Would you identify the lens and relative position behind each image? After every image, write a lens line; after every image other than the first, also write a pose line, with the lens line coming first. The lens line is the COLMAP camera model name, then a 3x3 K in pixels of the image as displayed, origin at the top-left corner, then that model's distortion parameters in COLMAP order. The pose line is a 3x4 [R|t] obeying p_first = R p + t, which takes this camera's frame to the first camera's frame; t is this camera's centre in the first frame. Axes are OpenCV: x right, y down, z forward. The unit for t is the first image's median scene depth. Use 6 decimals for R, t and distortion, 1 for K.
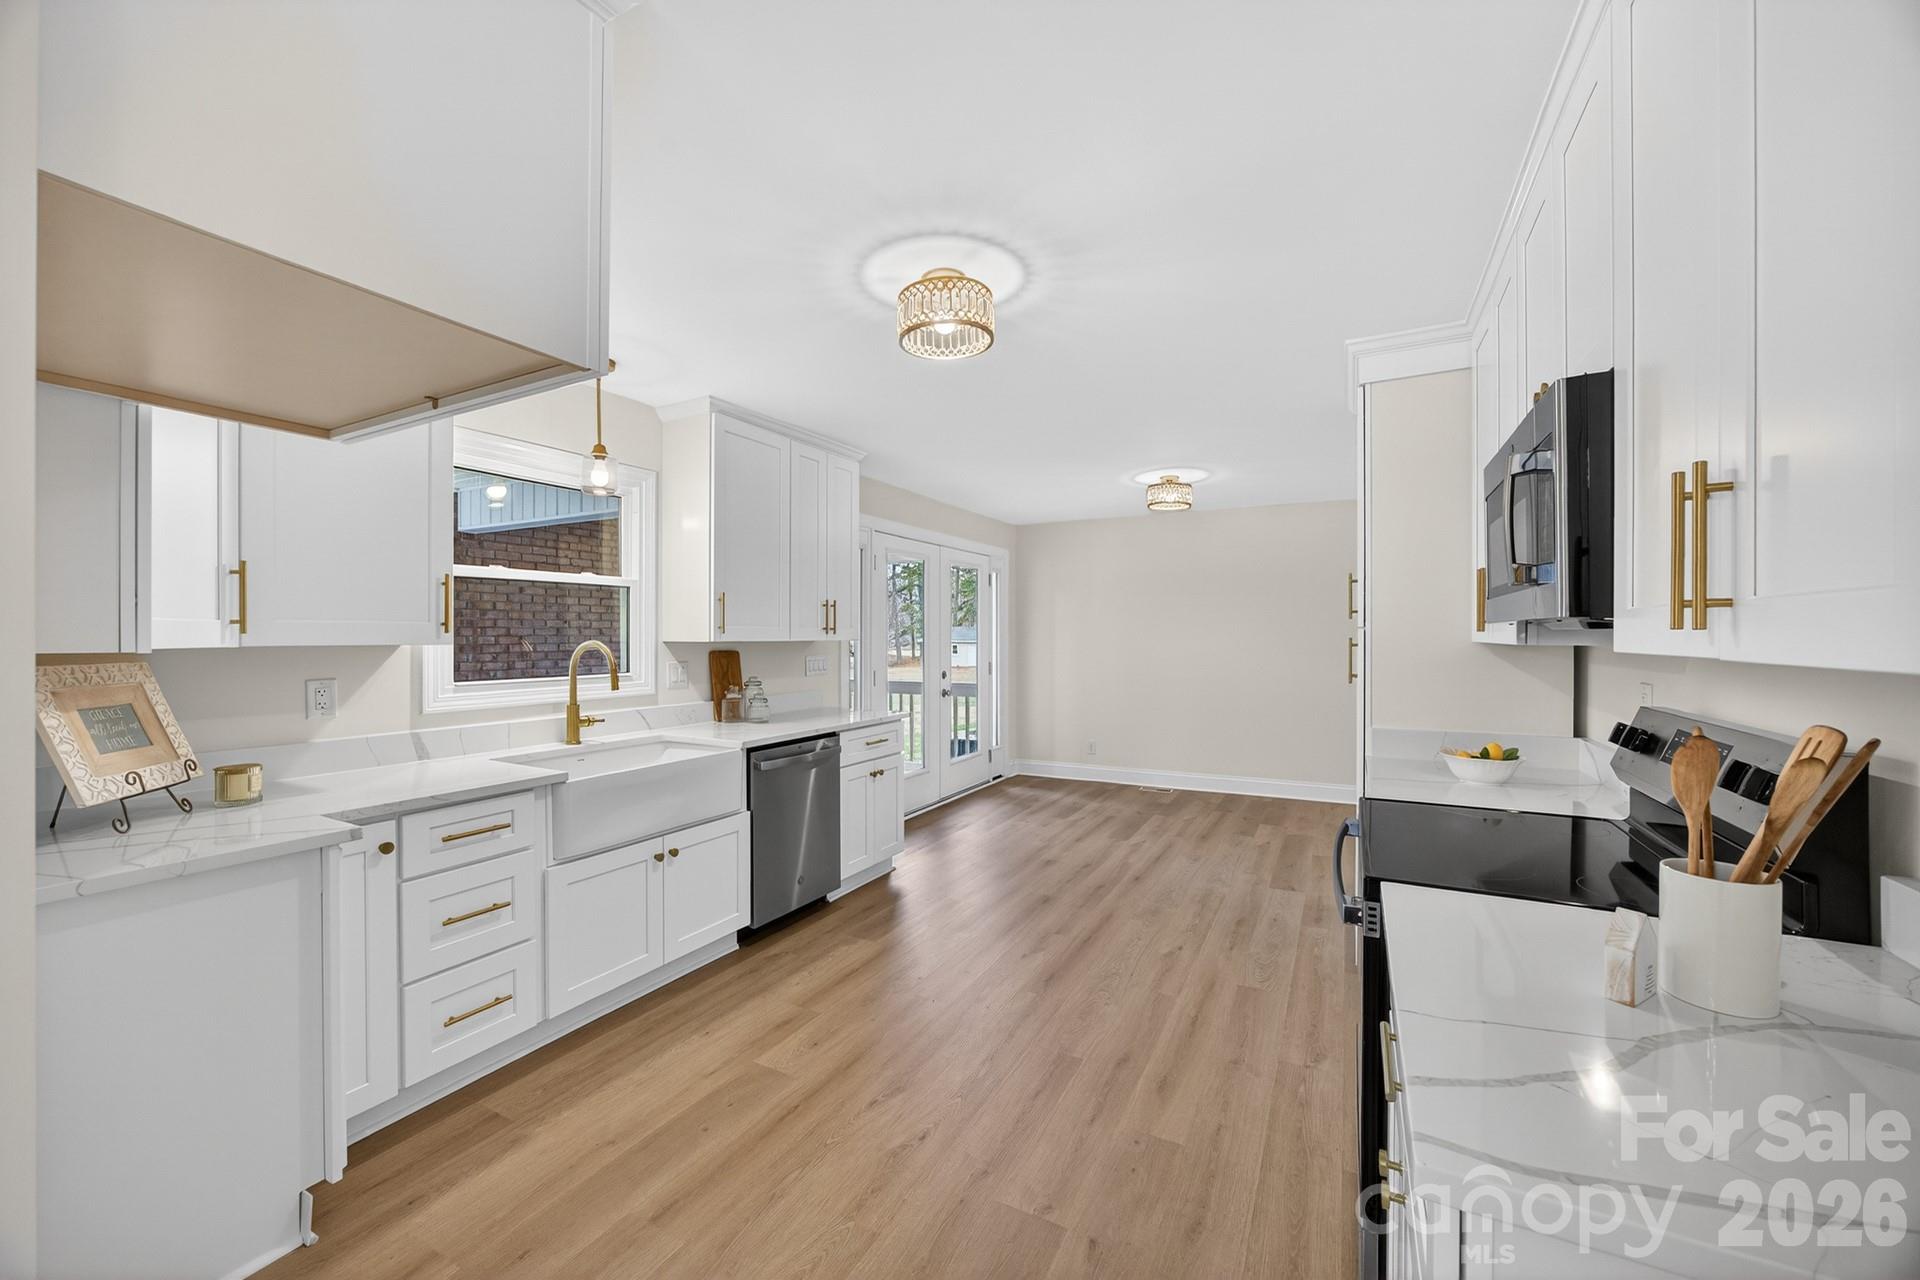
lens RADIAL K [[738.6, 0, 957.3], [0, 738.6, 640.6], [0, 0, 1]] dist [-0.032378, 0.011958]
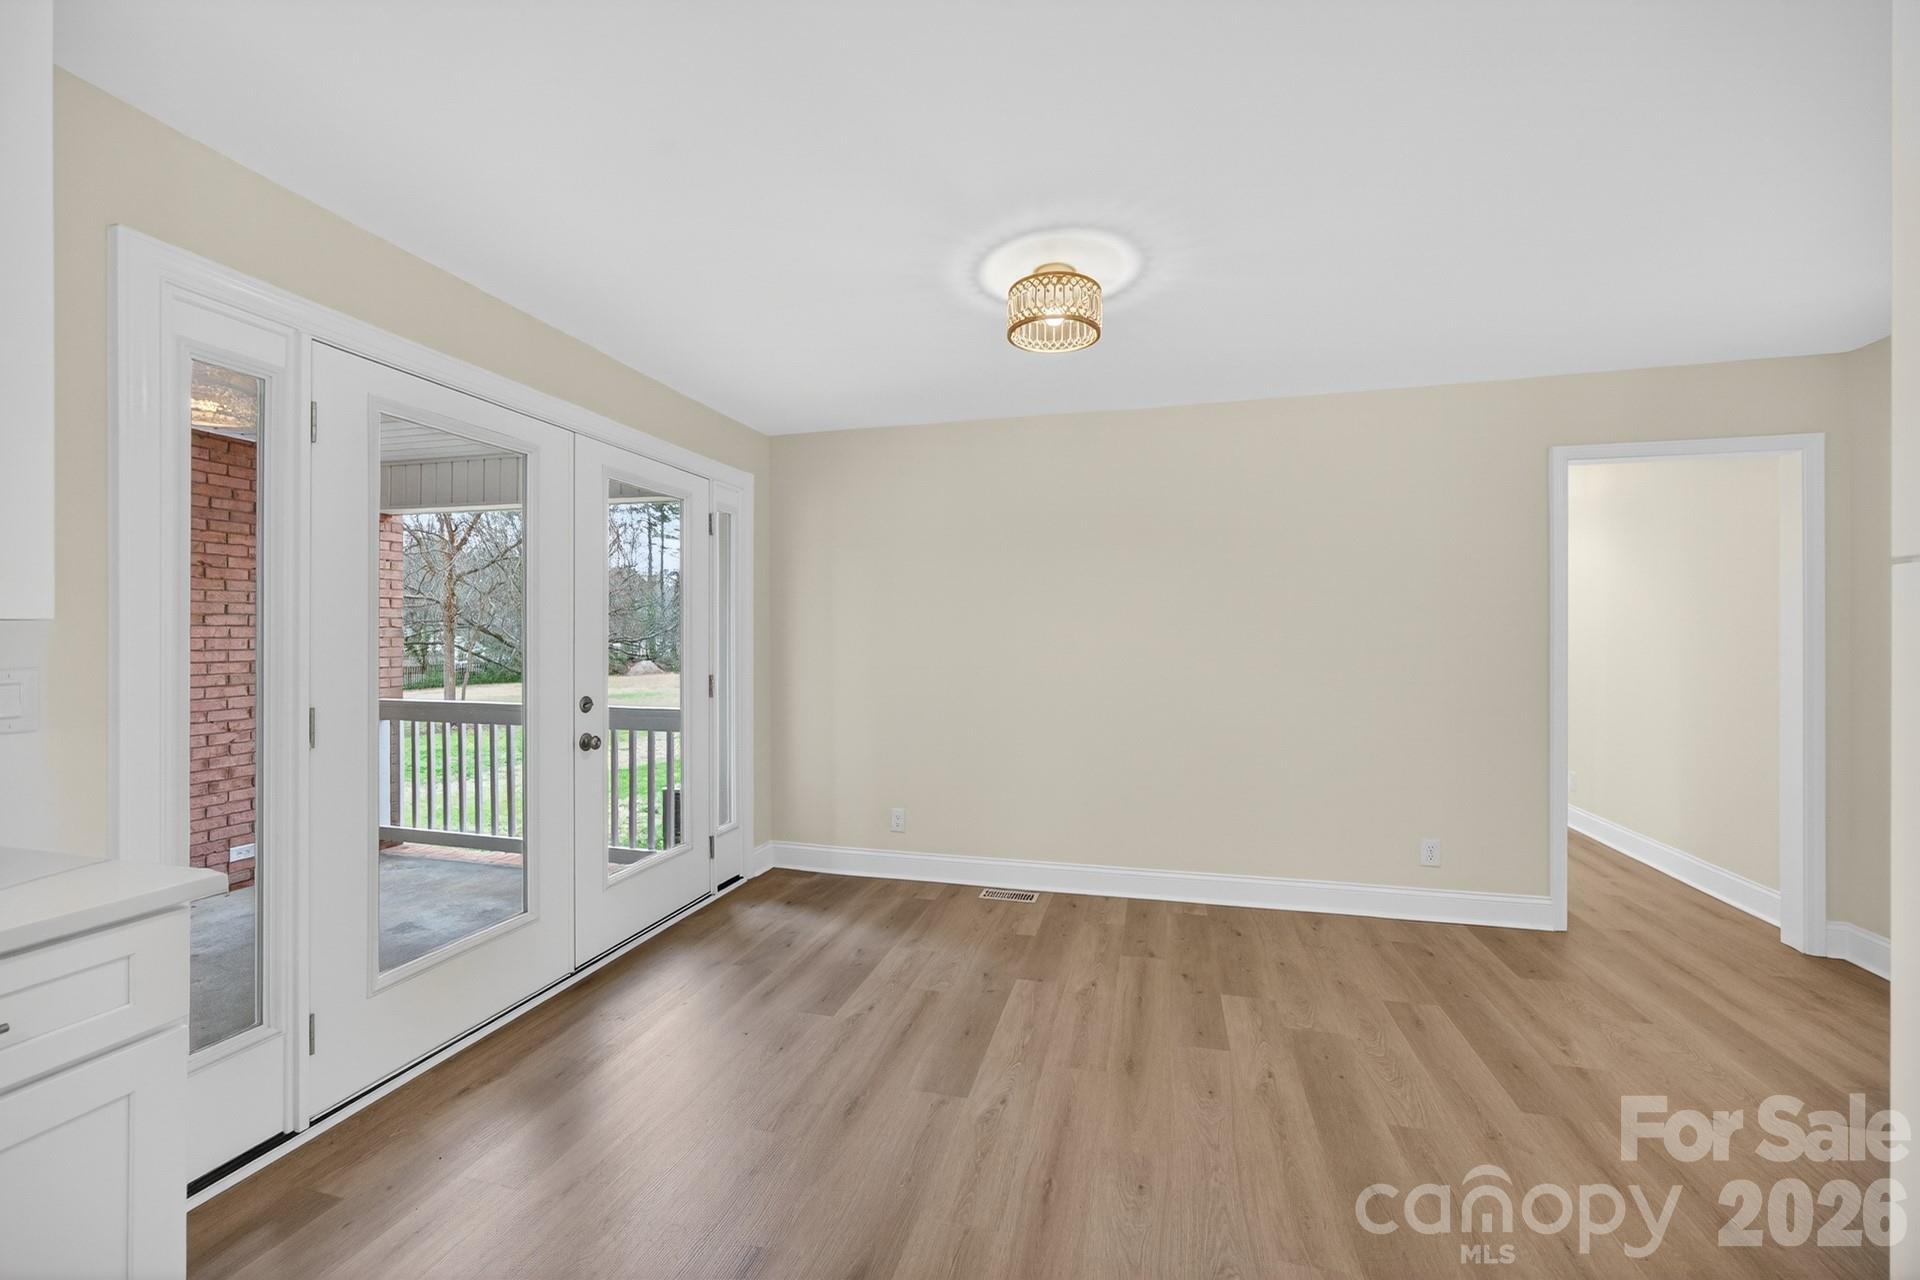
lens RADIAL K [[747.8, 0, 955.4], [0, 747.8, 625.8], [0, 0, 1]] dist [-0.002436, -0.000323]
pose [[0.973314, 0.004223, 0.229440, 0.195321], [-0.000705, 0.999881, -0.015416, 0.005873], [-0.229478, 0.014843, 0.973201, 0.902644]]
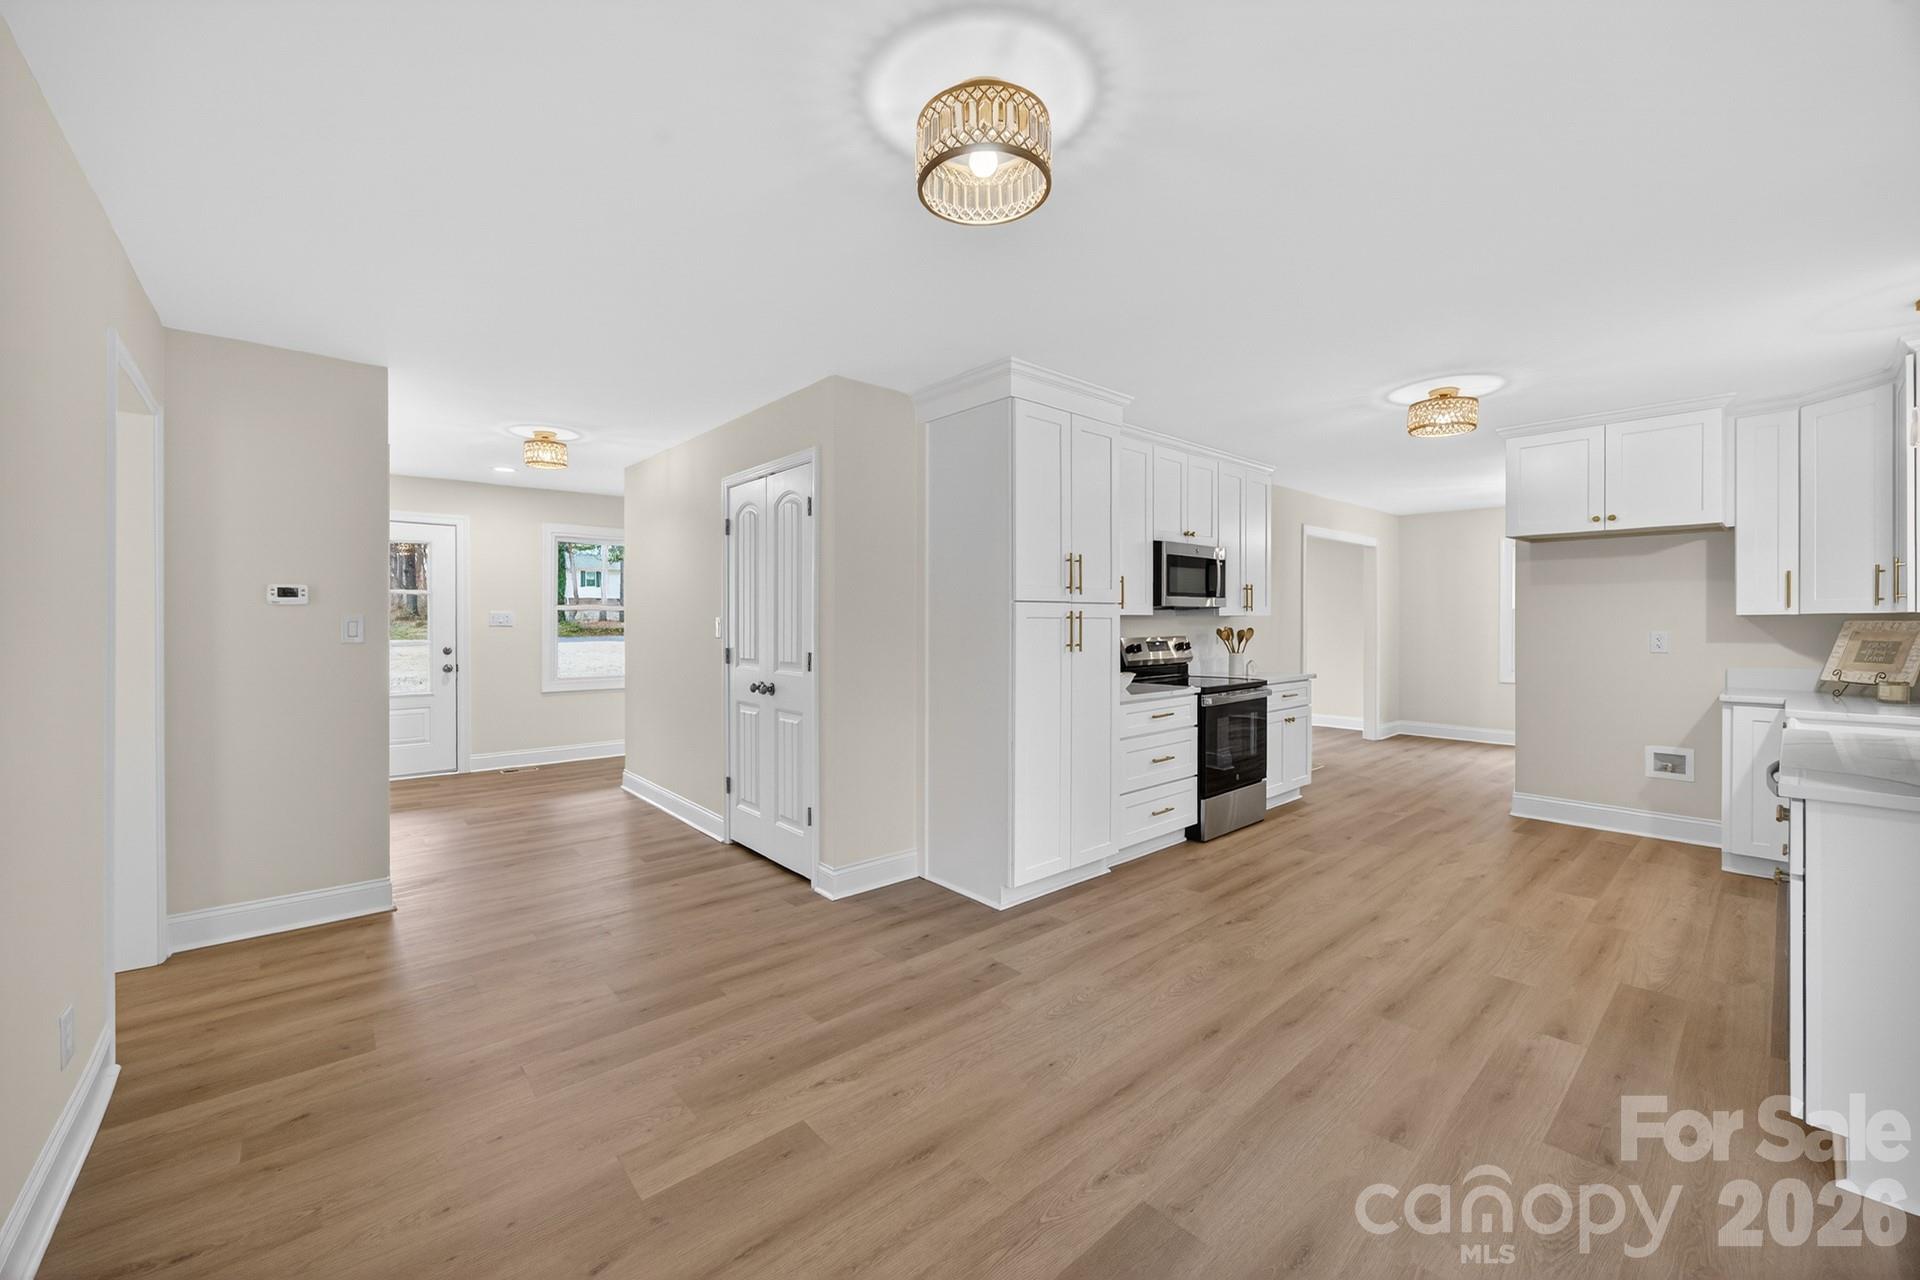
lens RADIAL K [[747.8, 0, 955.4], [0, 747.8, 625.8], [0, 0, 1]] dist [-0.002436, -0.000323]
pose [[-0.936845, 0.001644, 0.349742, 0.301865], [0.006349, 0.999904, 0.012307, 0.002145], [-0.349689, 0.013751, -0.936765, 2.120216]]
